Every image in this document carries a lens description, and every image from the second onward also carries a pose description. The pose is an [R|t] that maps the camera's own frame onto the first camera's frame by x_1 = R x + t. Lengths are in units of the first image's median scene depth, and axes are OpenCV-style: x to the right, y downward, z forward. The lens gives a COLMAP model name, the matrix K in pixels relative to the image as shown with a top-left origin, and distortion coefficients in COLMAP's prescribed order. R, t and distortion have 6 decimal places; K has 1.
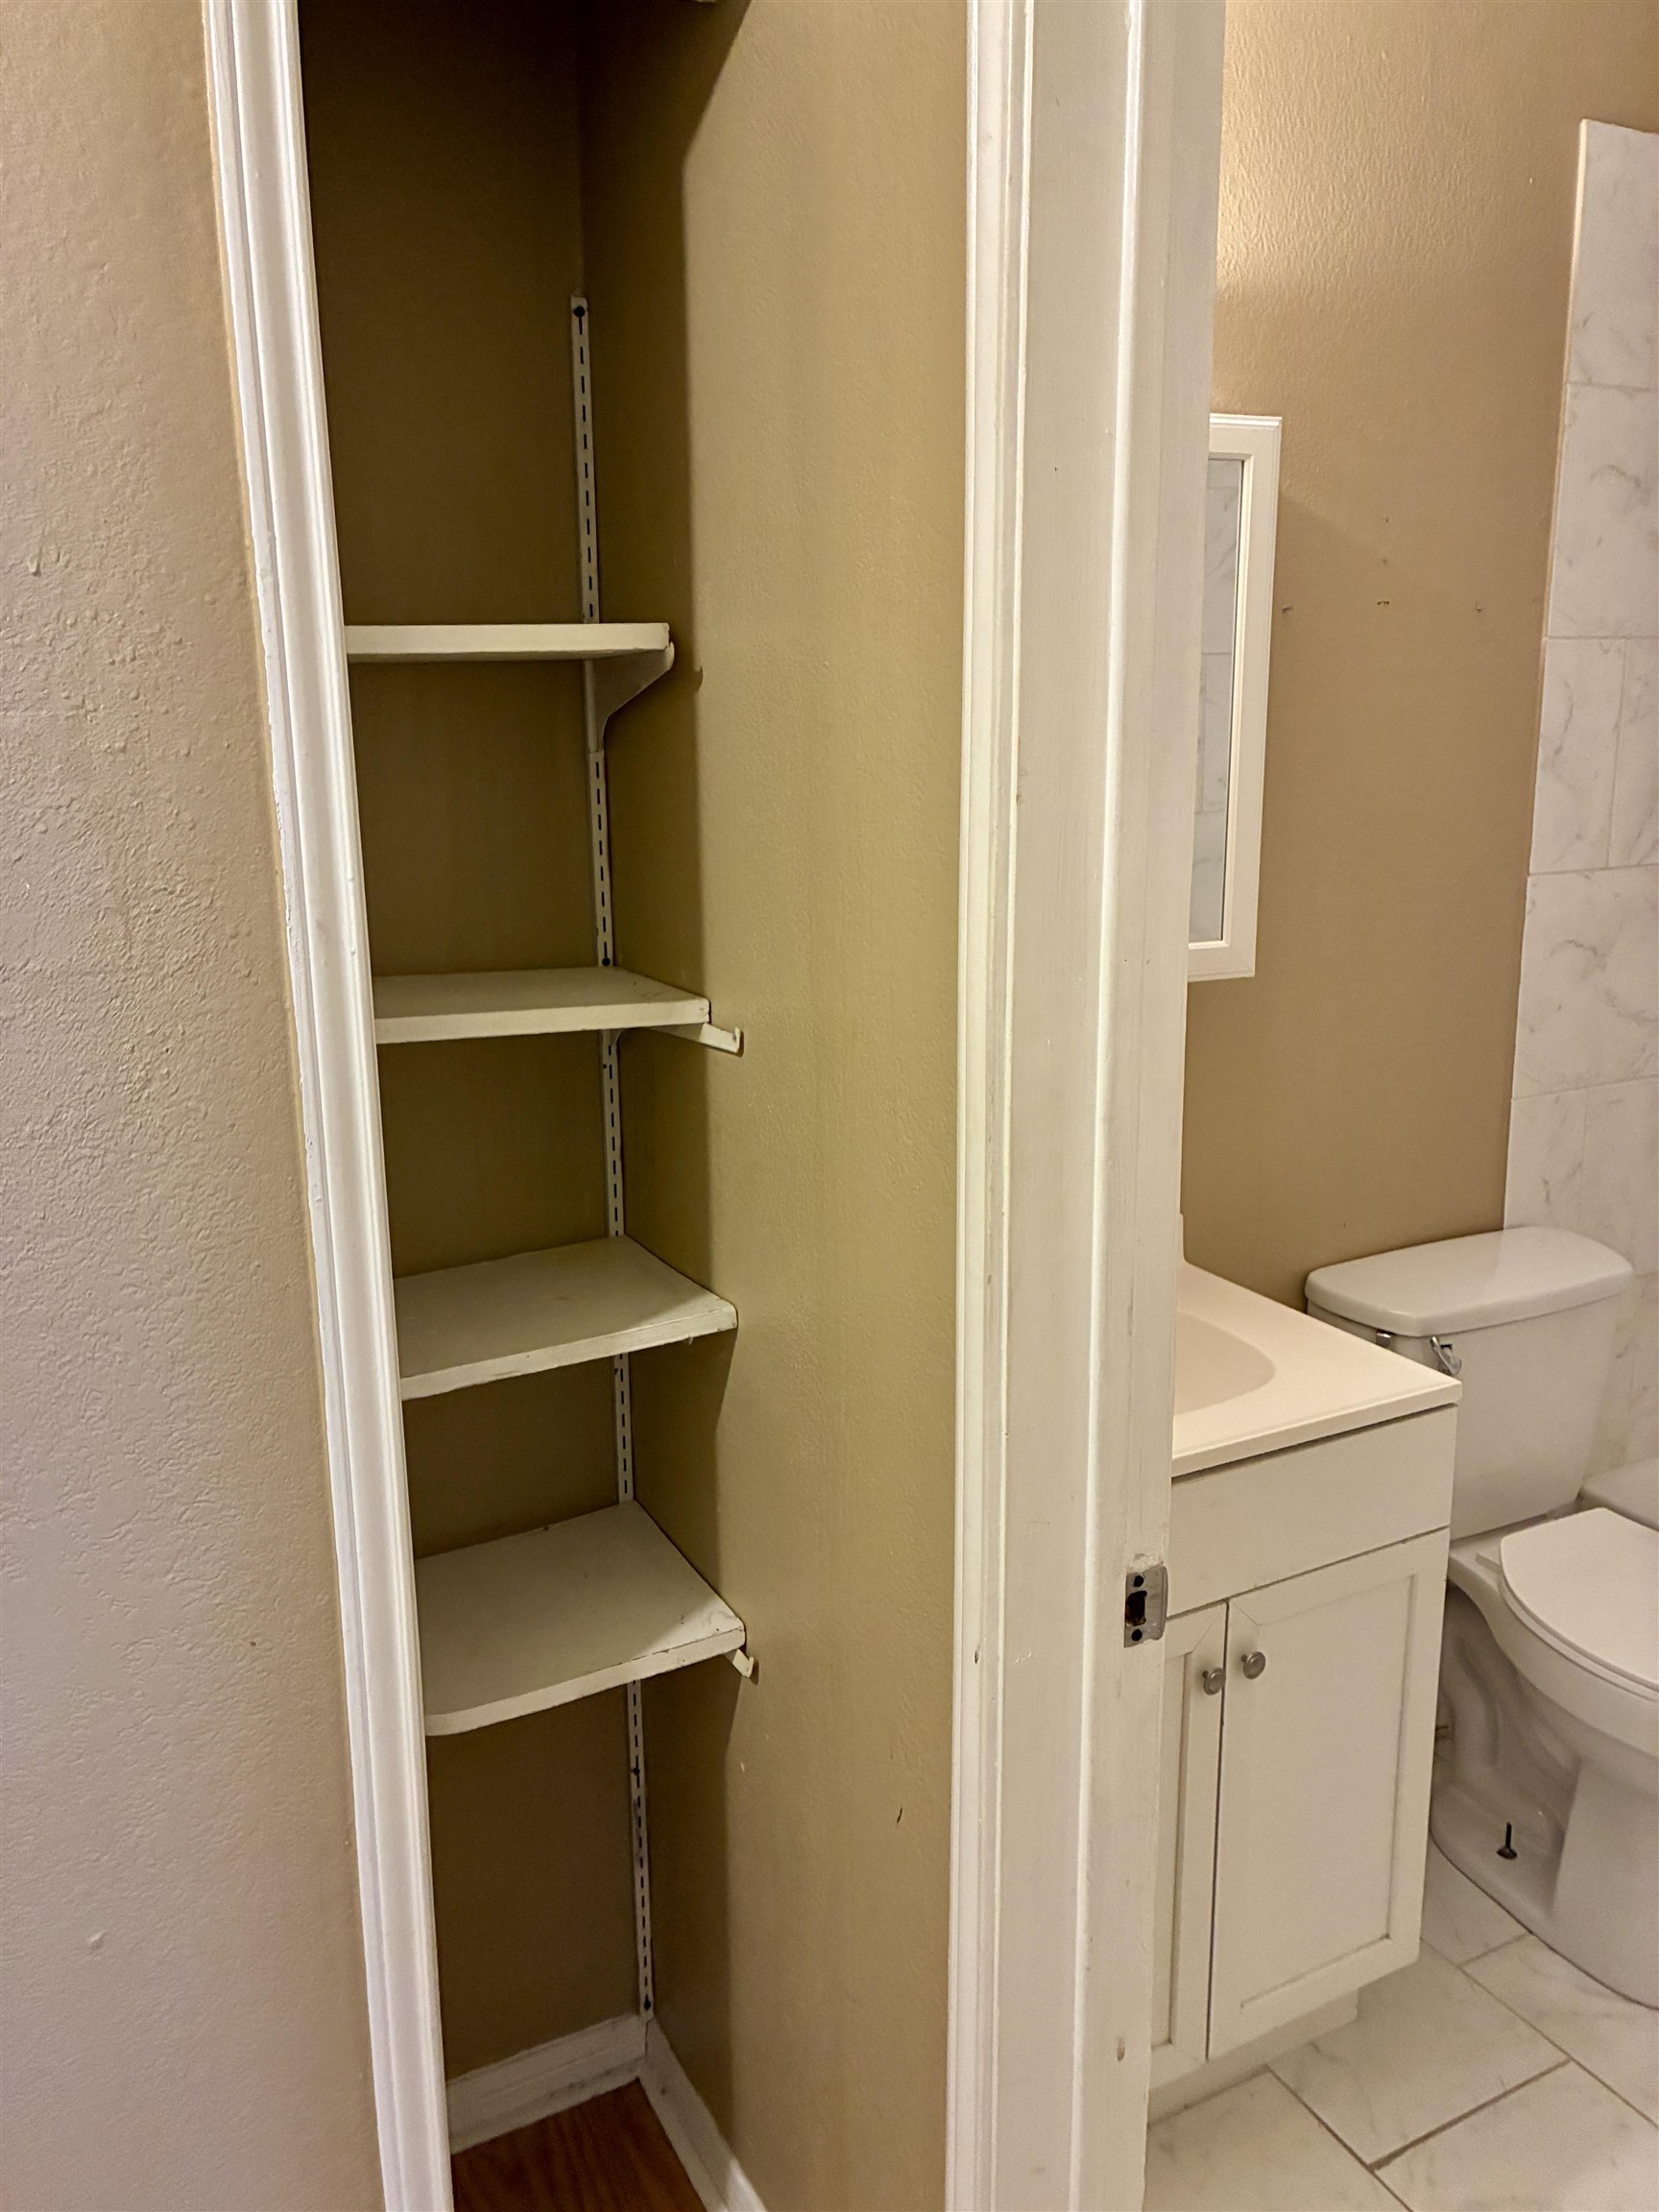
lens RADIAL K [[1645.7, 0, 825.9], [0, 1645.7, 1084.3], [0, 0, 1]] dist [0.046709, -0.057104]
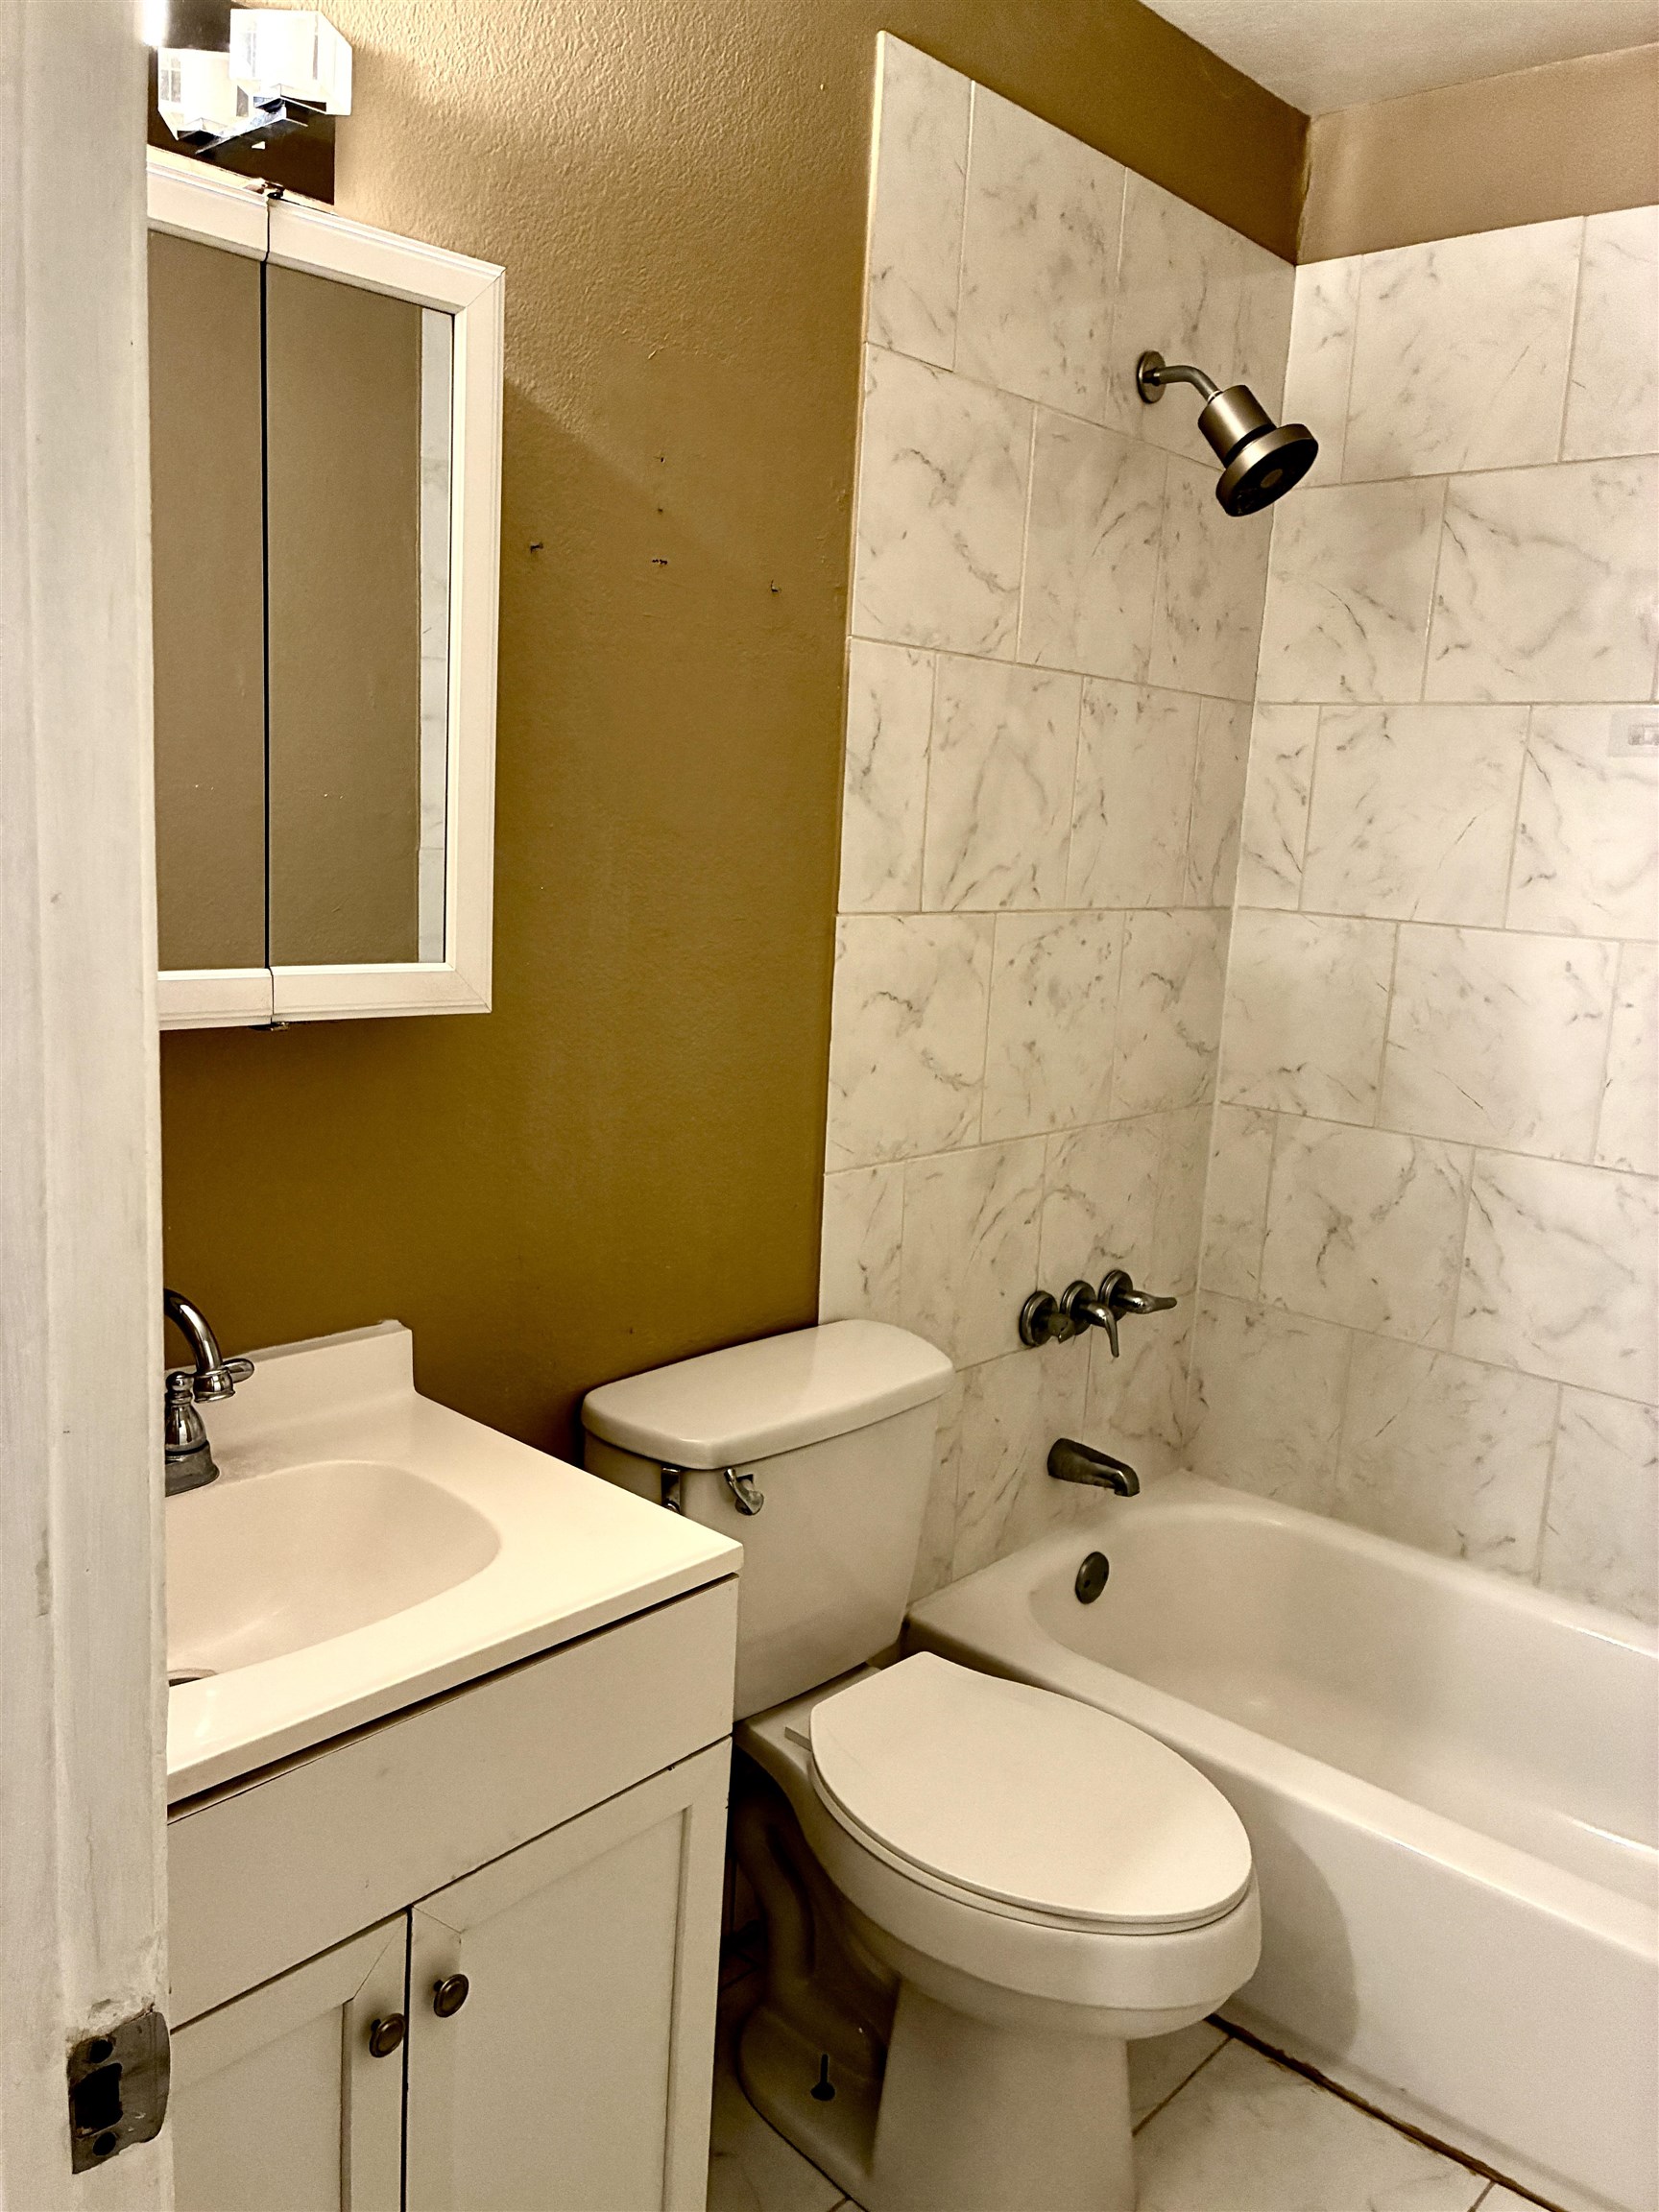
lens RADIAL K [[1669.4, 0, 820.6], [0, 1669.4, 1107.4], [0, 0, 1]] dist [0.051663, -0.070158]
pose [[0.935001, 0.001165, 0.354644, 0.113197], [0.012509, 0.999264, -0.036263, 0.006686], [-0.354426, 0.038342, 0.934298, 0.204401]]
